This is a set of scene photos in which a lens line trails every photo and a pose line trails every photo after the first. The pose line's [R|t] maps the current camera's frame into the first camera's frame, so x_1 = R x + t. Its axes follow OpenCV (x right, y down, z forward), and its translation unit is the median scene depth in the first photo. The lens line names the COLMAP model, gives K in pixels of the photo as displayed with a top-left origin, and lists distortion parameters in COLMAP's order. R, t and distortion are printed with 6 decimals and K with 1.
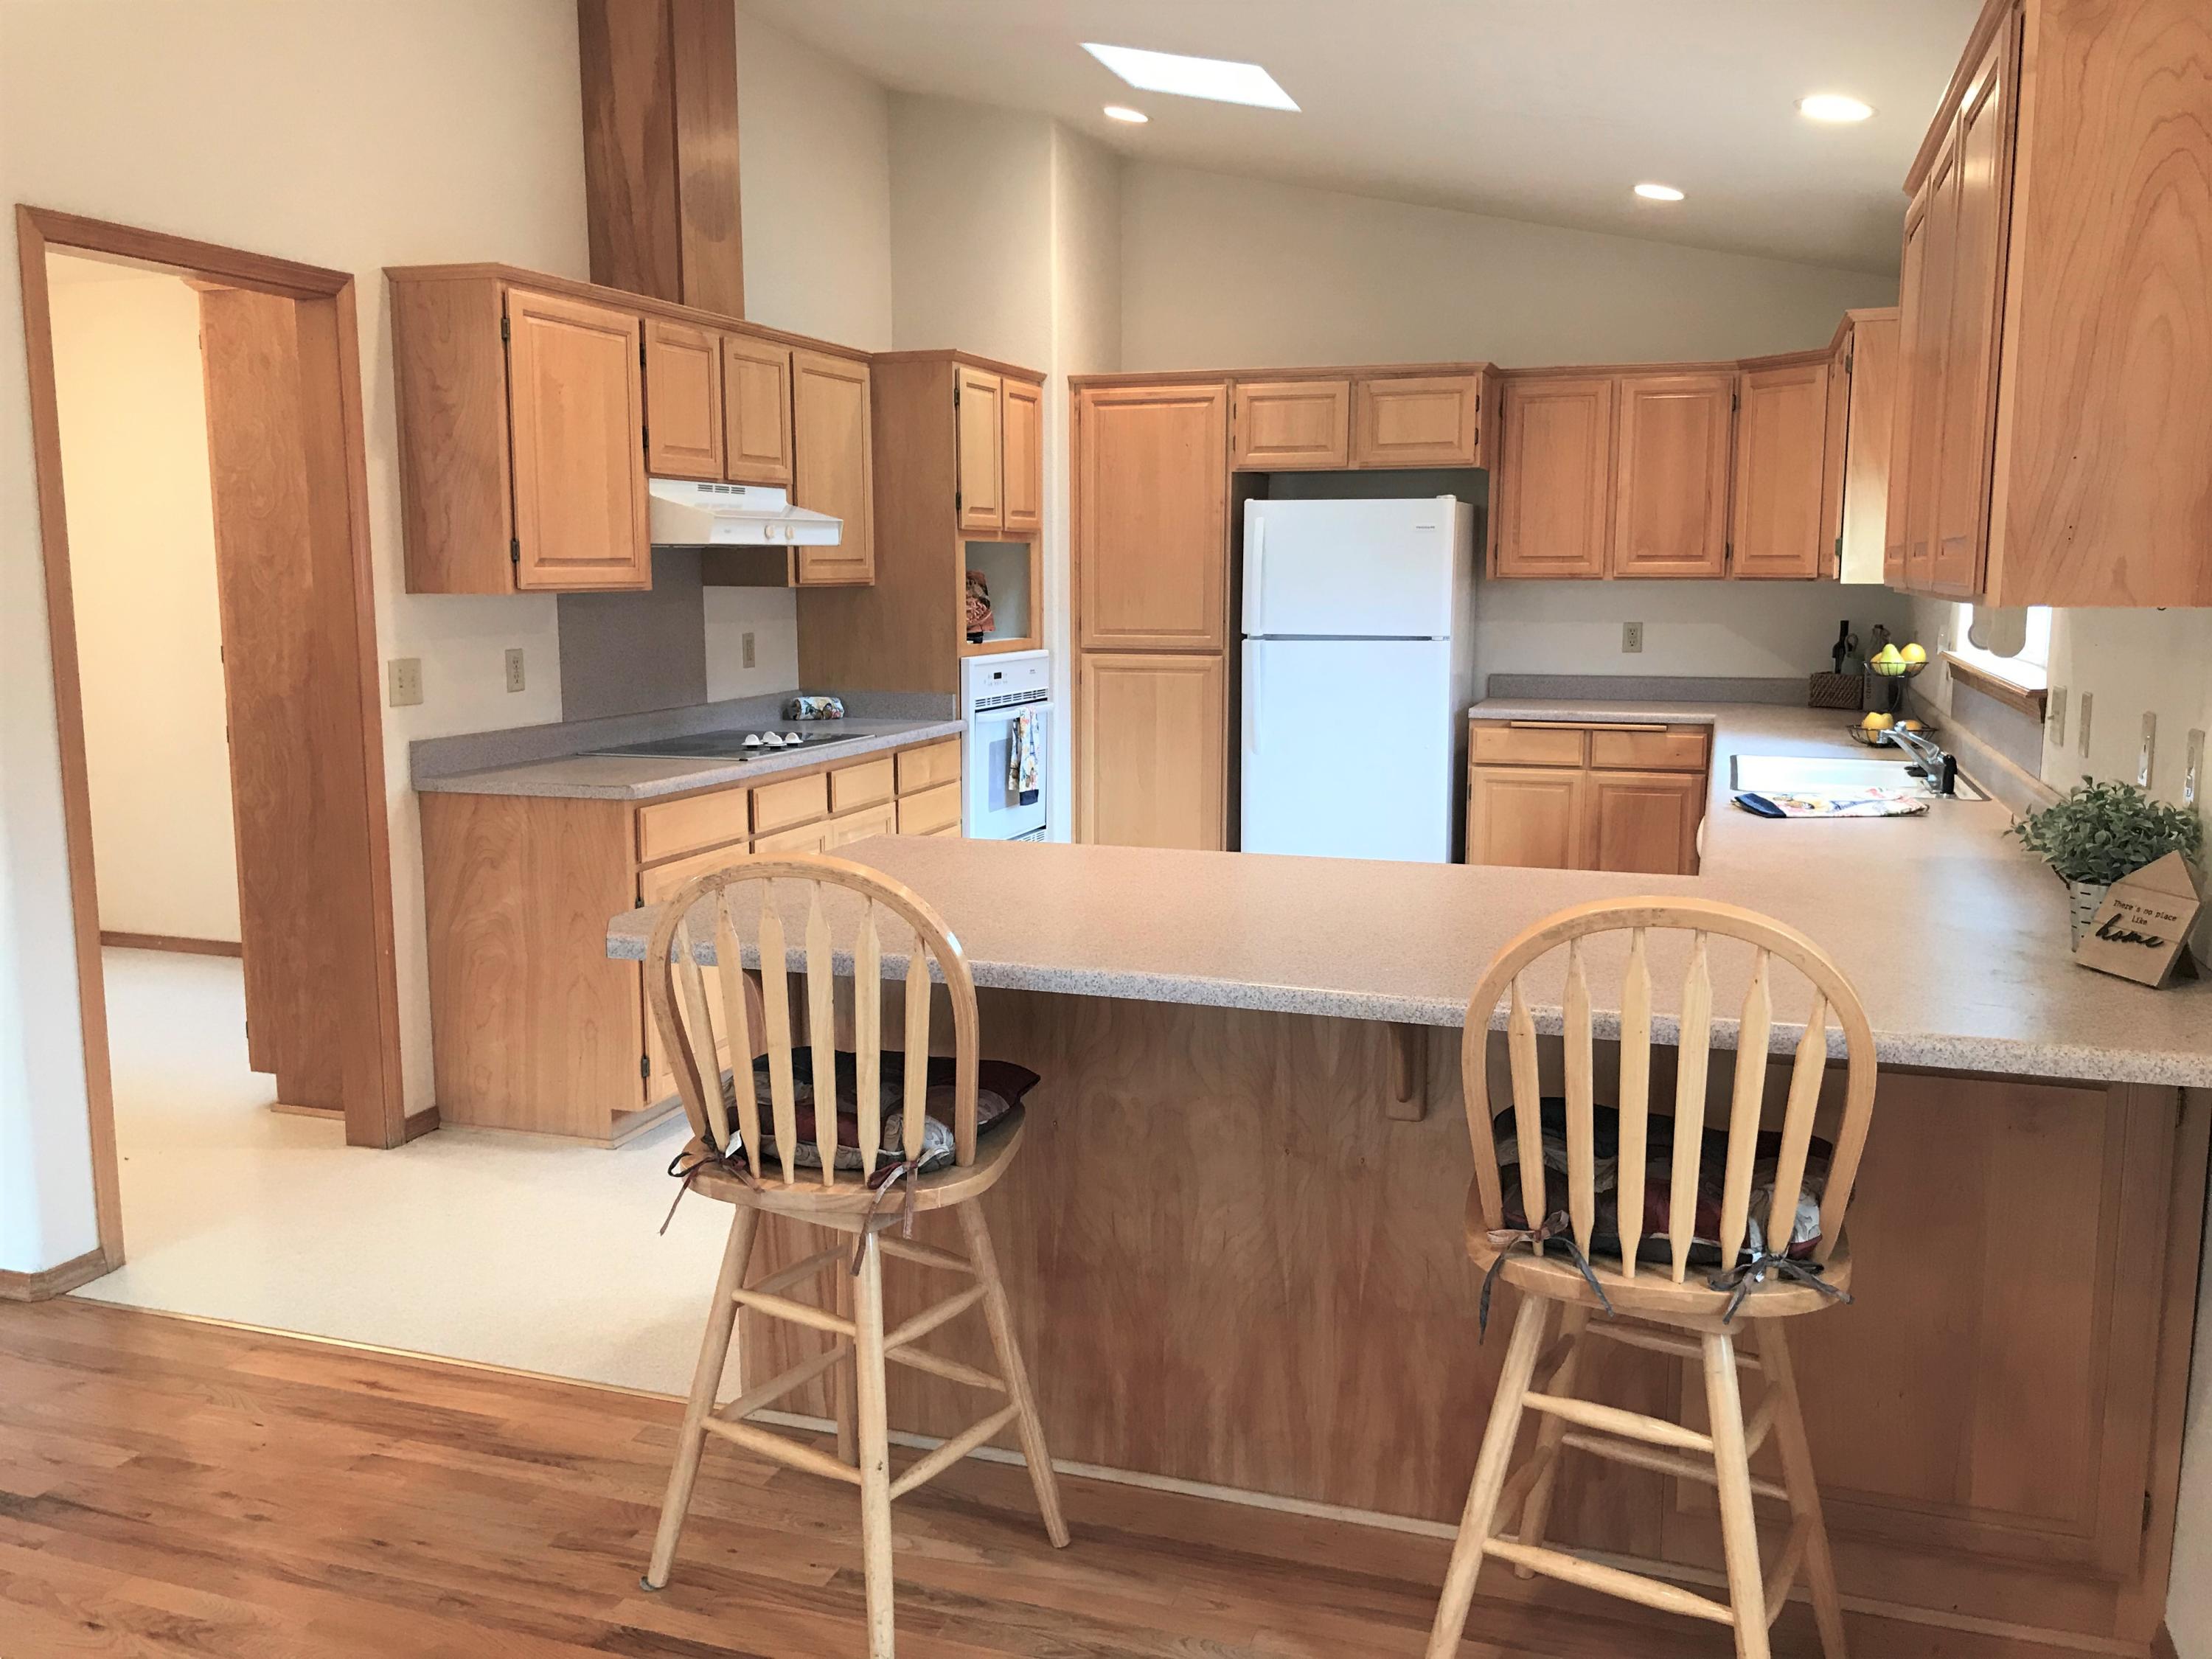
lens RADIAL K [[1842.4, 0, 1106.0], [0, 1842.4, 829.5], [0, 0, 1]] dist [0.107650, -0.124078]
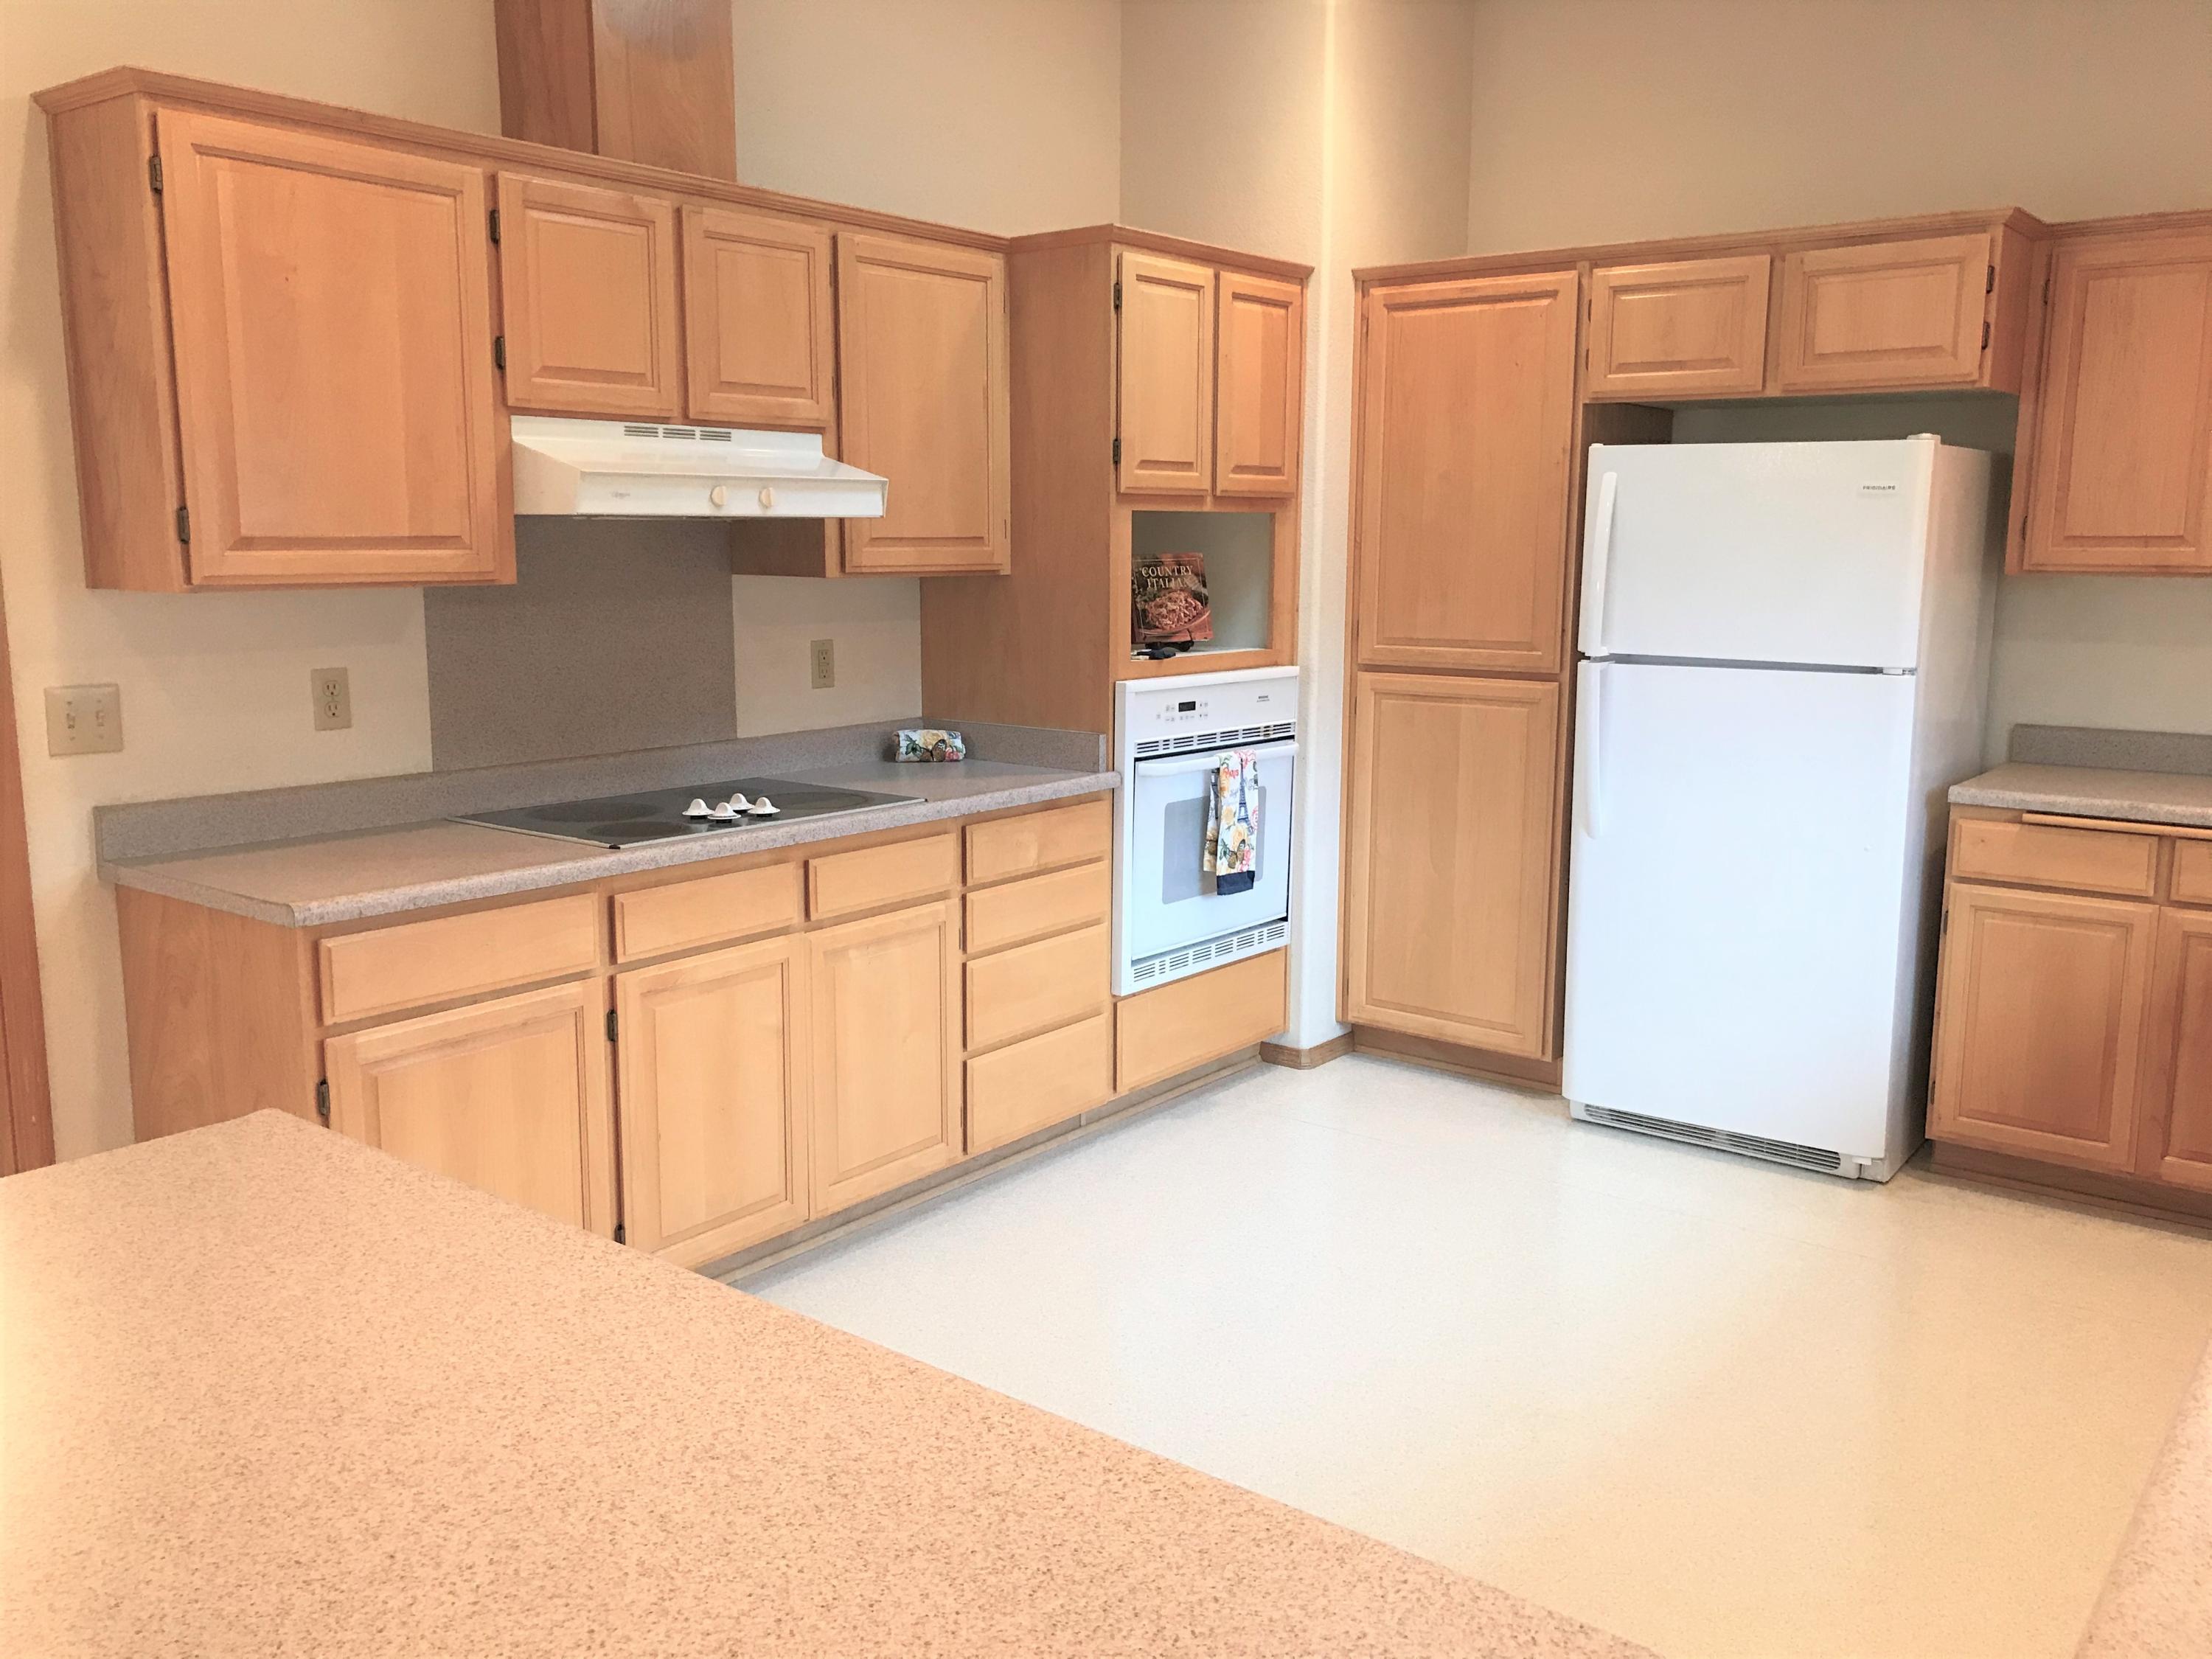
lens RADIAL K [[1842.4, 0, 1106.0], [0, 1842.4, 829.5], [0, 0, 1]] dist [0.107650, -0.124078]
pose [[0.944546, 0.059674, -0.322911, 0.139475], [-0.053507, 0.998176, 0.027950, -0.055895], [0.323990, -0.009122, 0.946017, 0.341742]]
